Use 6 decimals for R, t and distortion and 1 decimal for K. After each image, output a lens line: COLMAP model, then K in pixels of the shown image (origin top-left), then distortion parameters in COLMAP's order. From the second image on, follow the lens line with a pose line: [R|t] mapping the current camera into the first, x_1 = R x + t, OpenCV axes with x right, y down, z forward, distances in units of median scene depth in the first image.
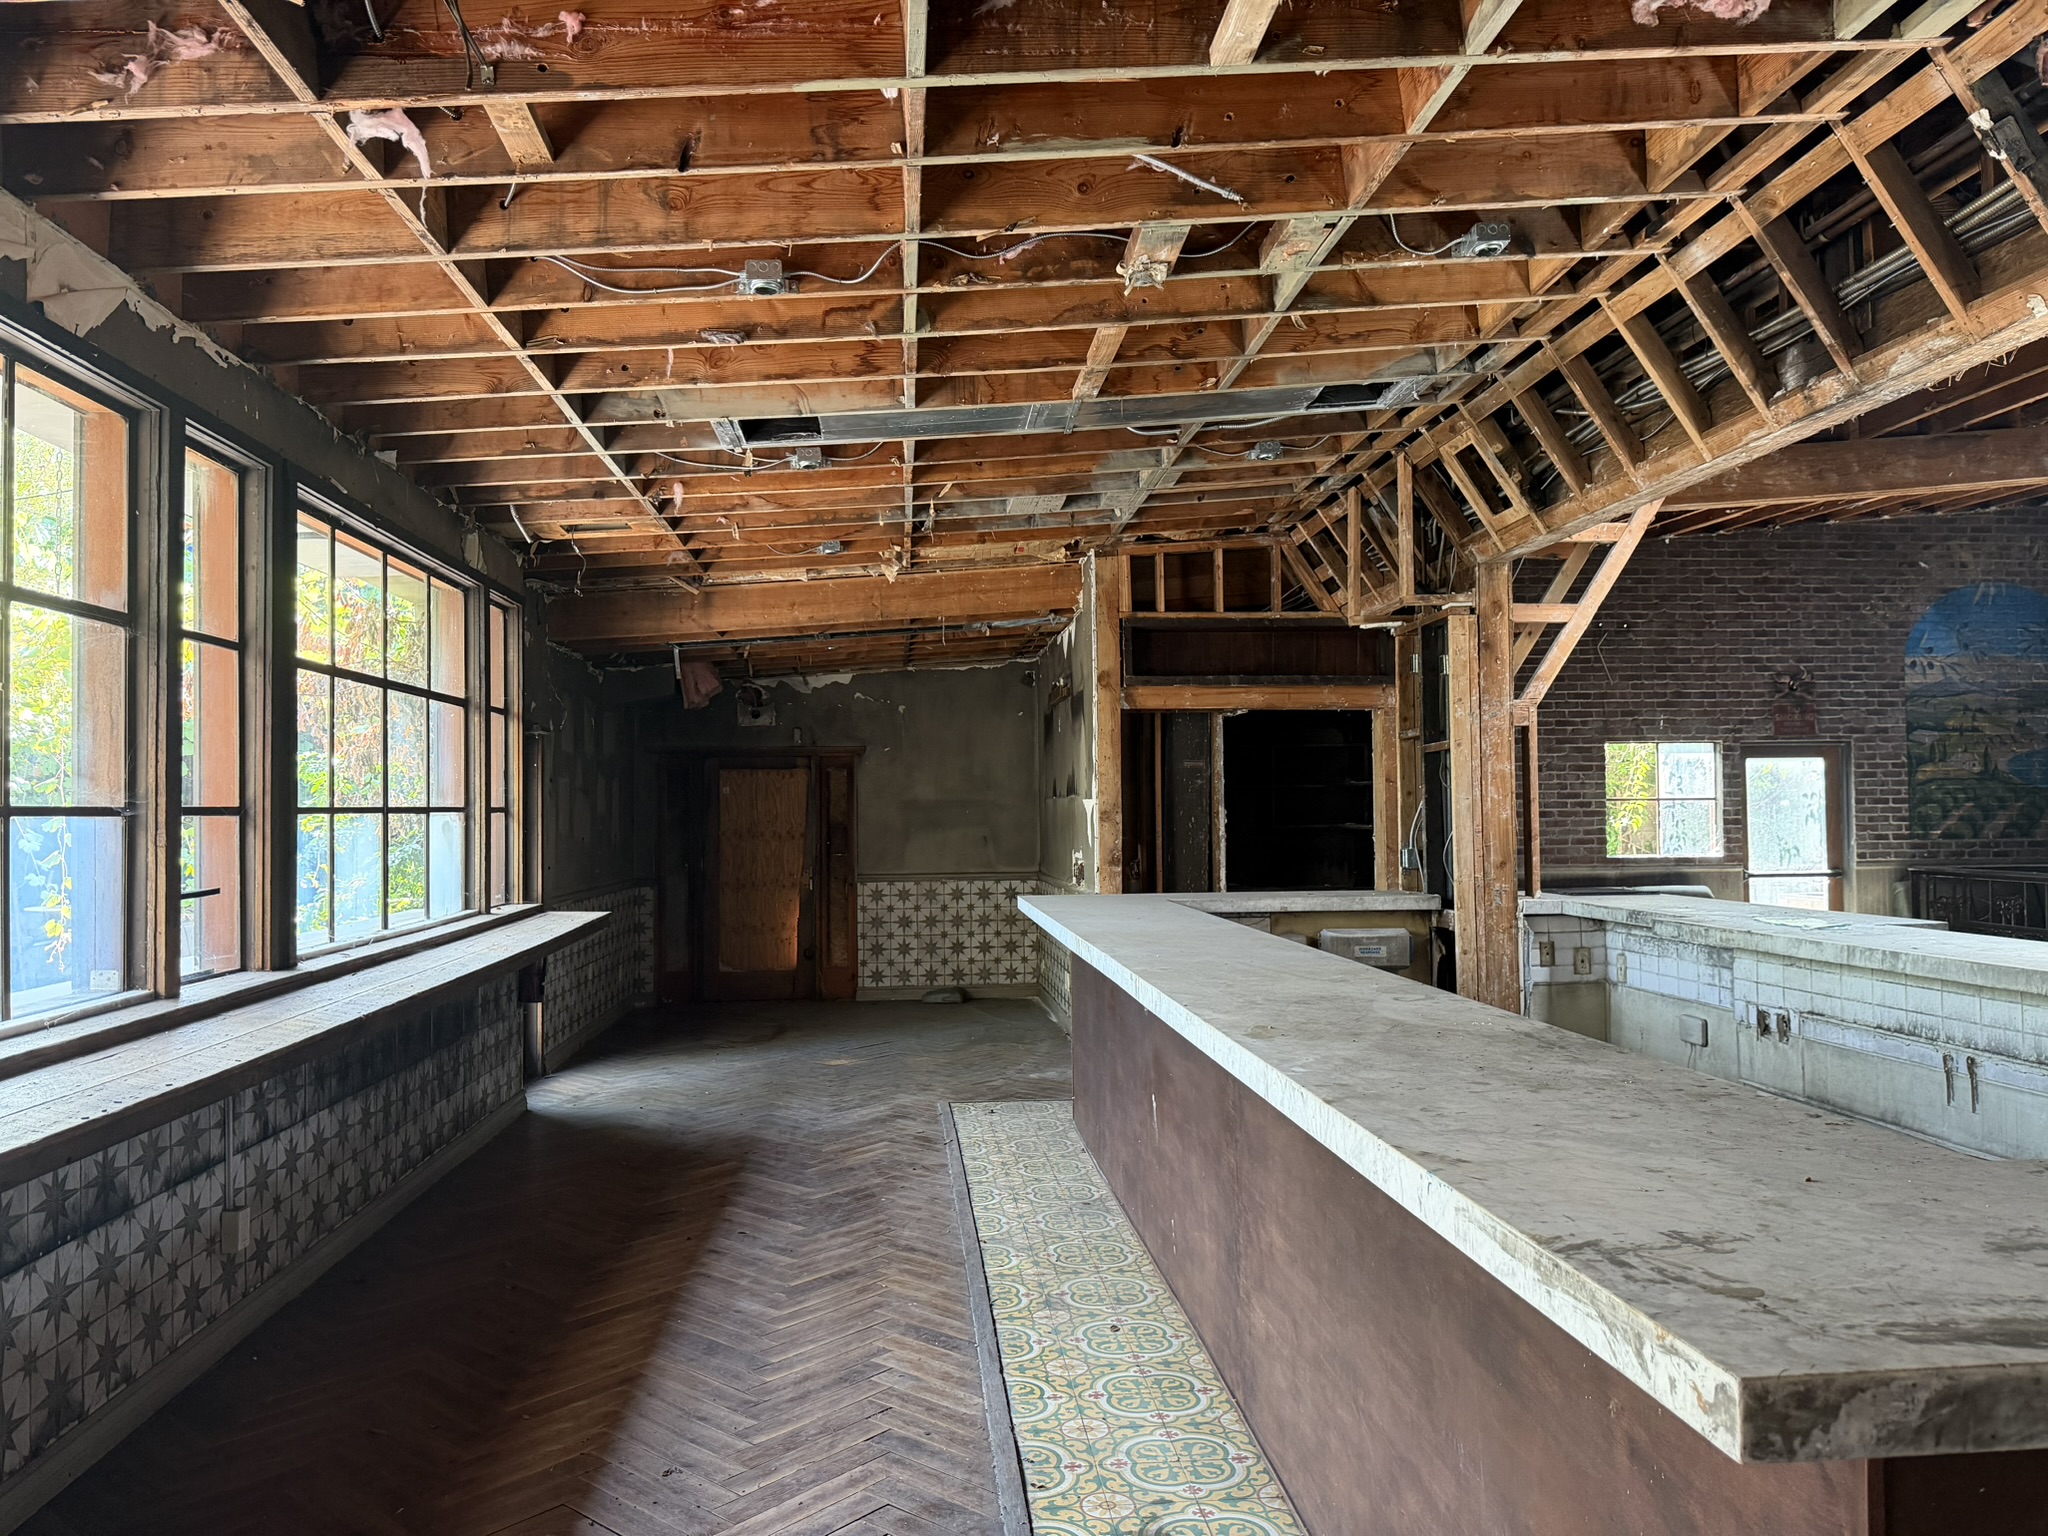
lens RADIAL K [[1469.8, 0, 1022.1], [0, 1469.8, 774.4], [0, 0, 1]] dist [0.001146, -0.019061]
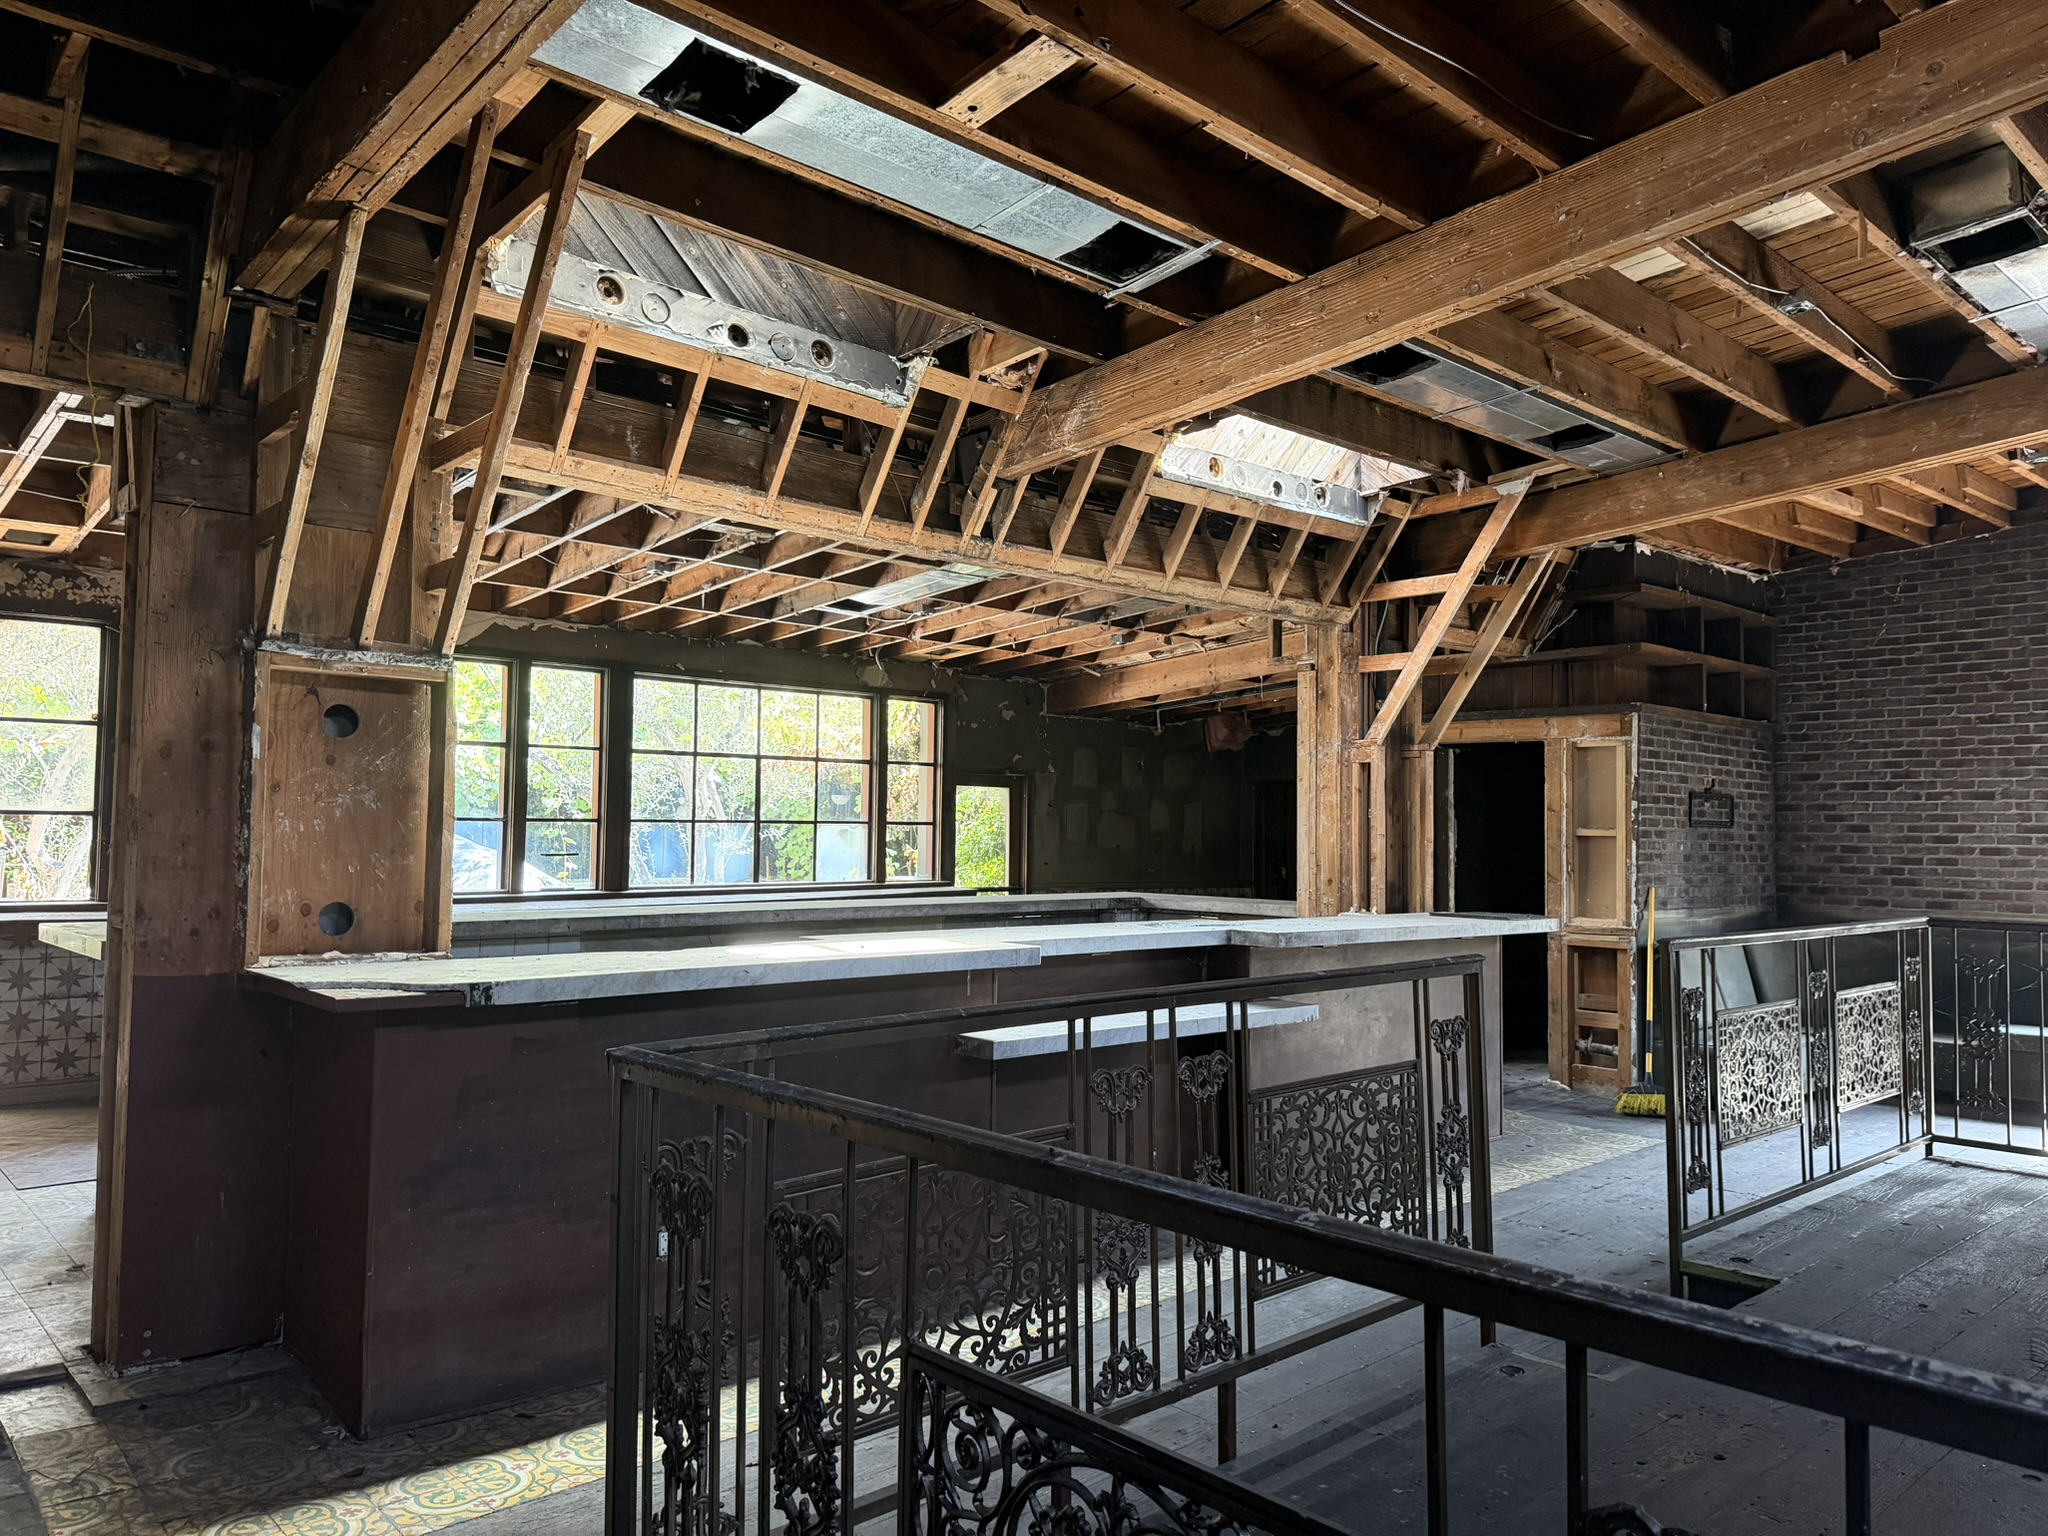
lens RADIAL K [[1427.4, 0, 1032.3], [0, 1427.4, 766.3], [0, 0, 1]] dist [0.065701, -0.085777]
pose [[0.617165, -0.016657, -0.786657, 0.893401], [0.002041, 0.999806, -0.019569, -0.007926], [0.786831, 0.010472, 0.617080, 0.094850]]
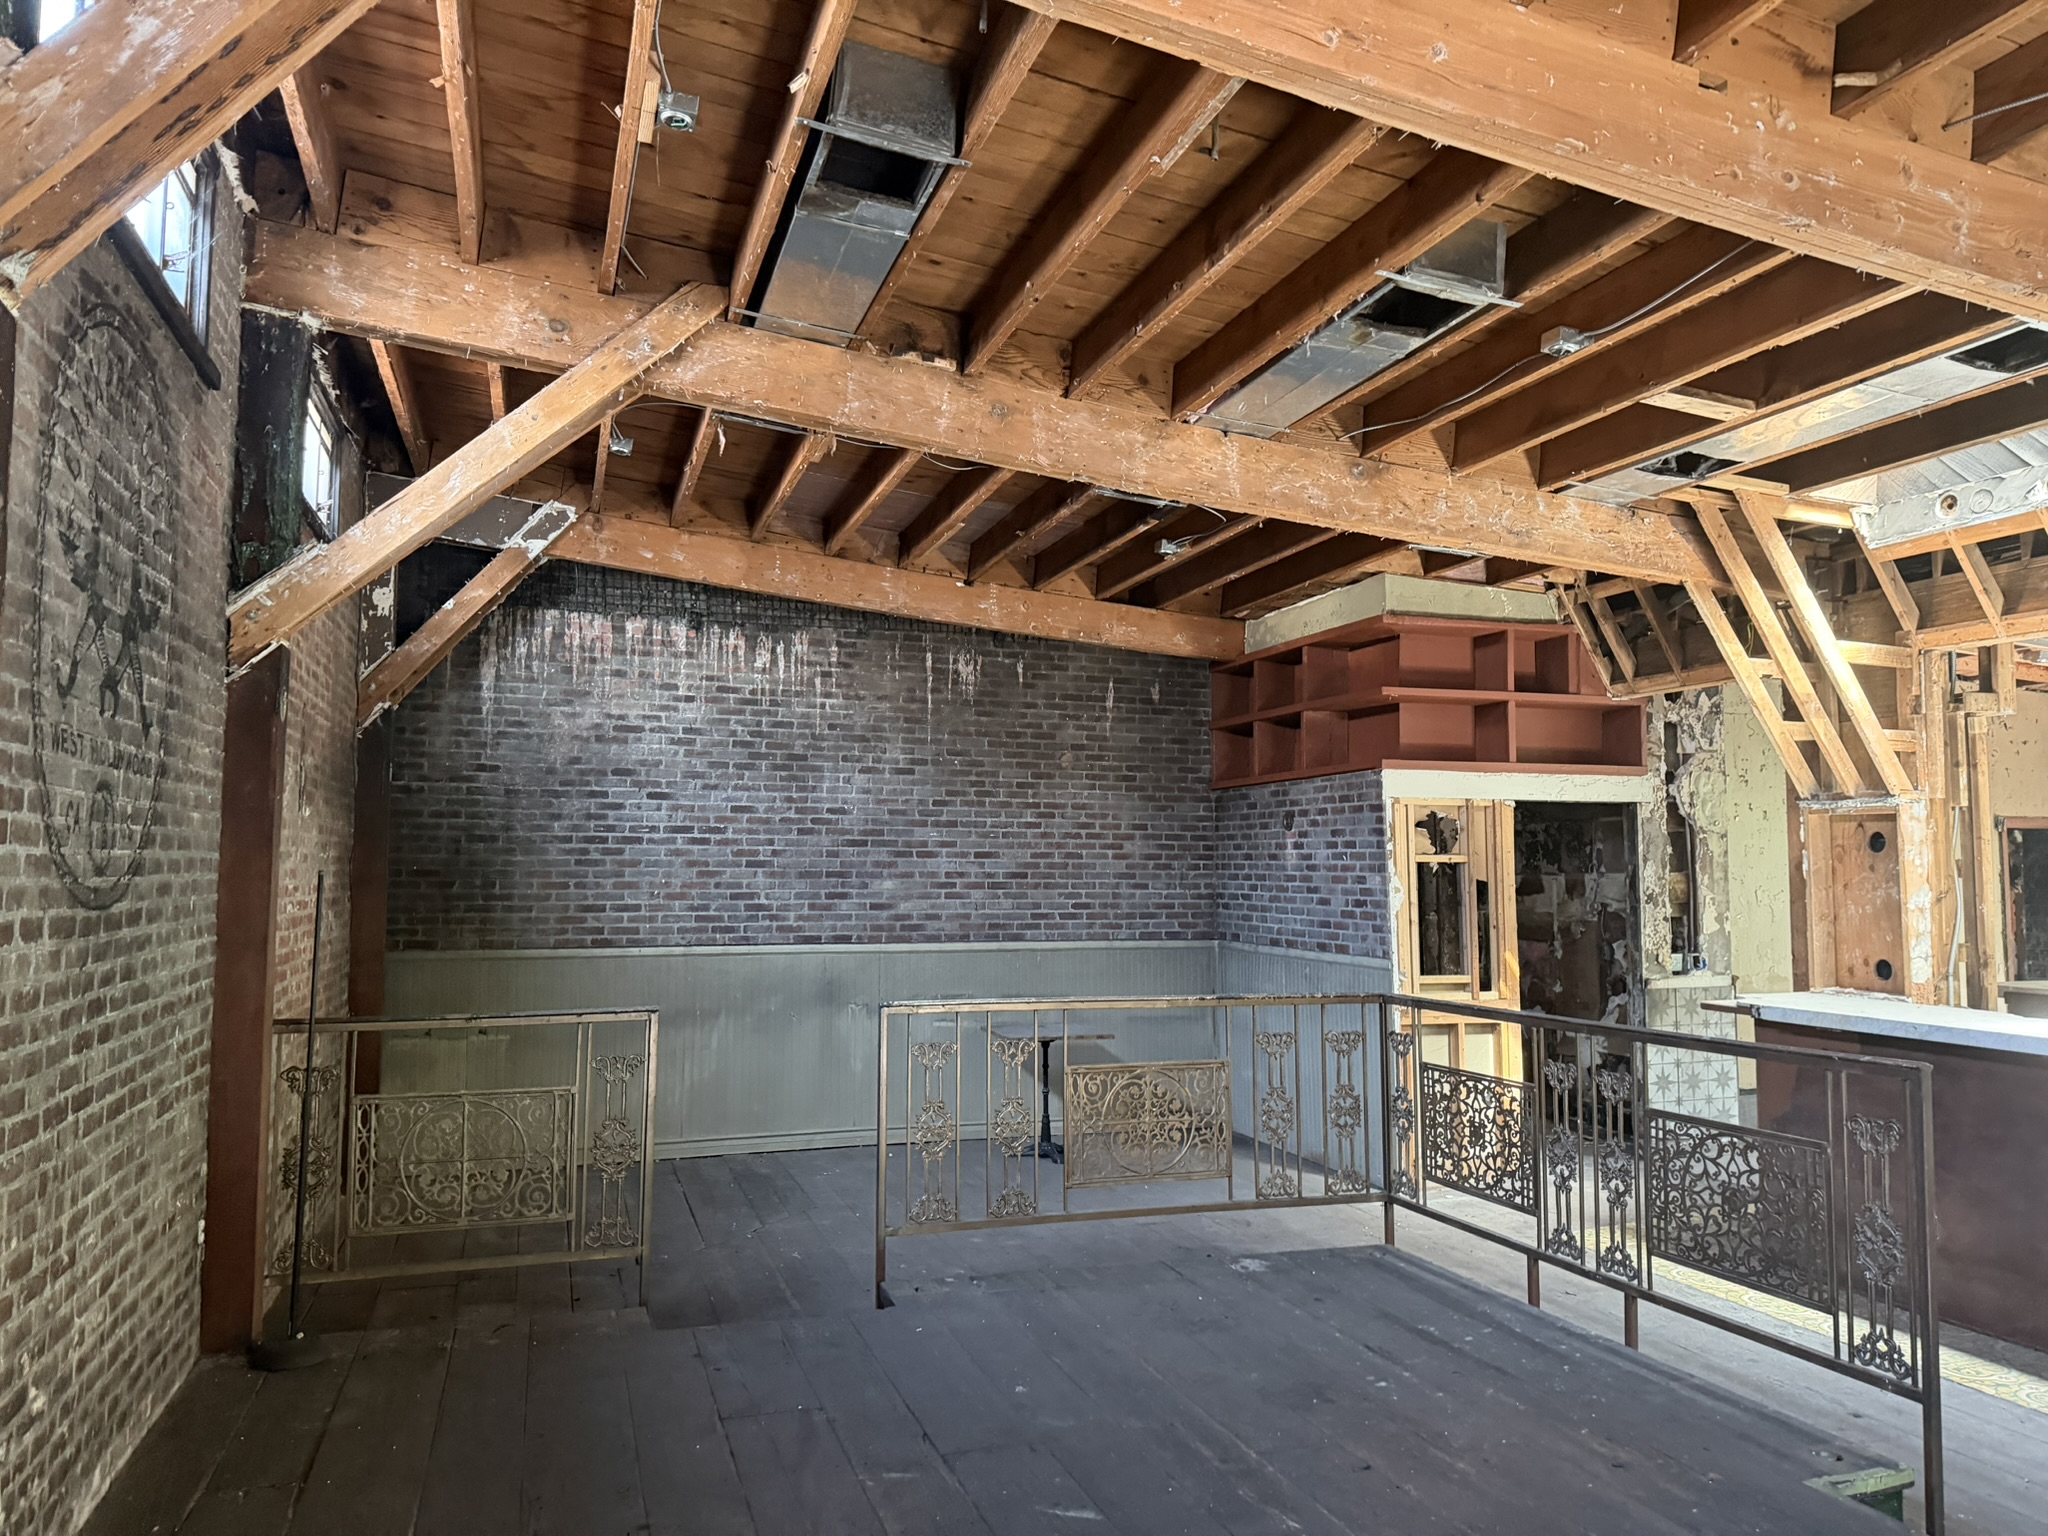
lens RADIAL K [[1444.3, 0, 1050.0], [0, 1444.3, 762.6], [0, 0, 1]] dist [0.032555, -0.037659]
pose [[-0.966952, -0.006244, -0.254883, 0.989628], [0.019072, 0.995127, -0.096735, -0.009362], [0.254245, -0.098399, -0.962121, 0.895279]]
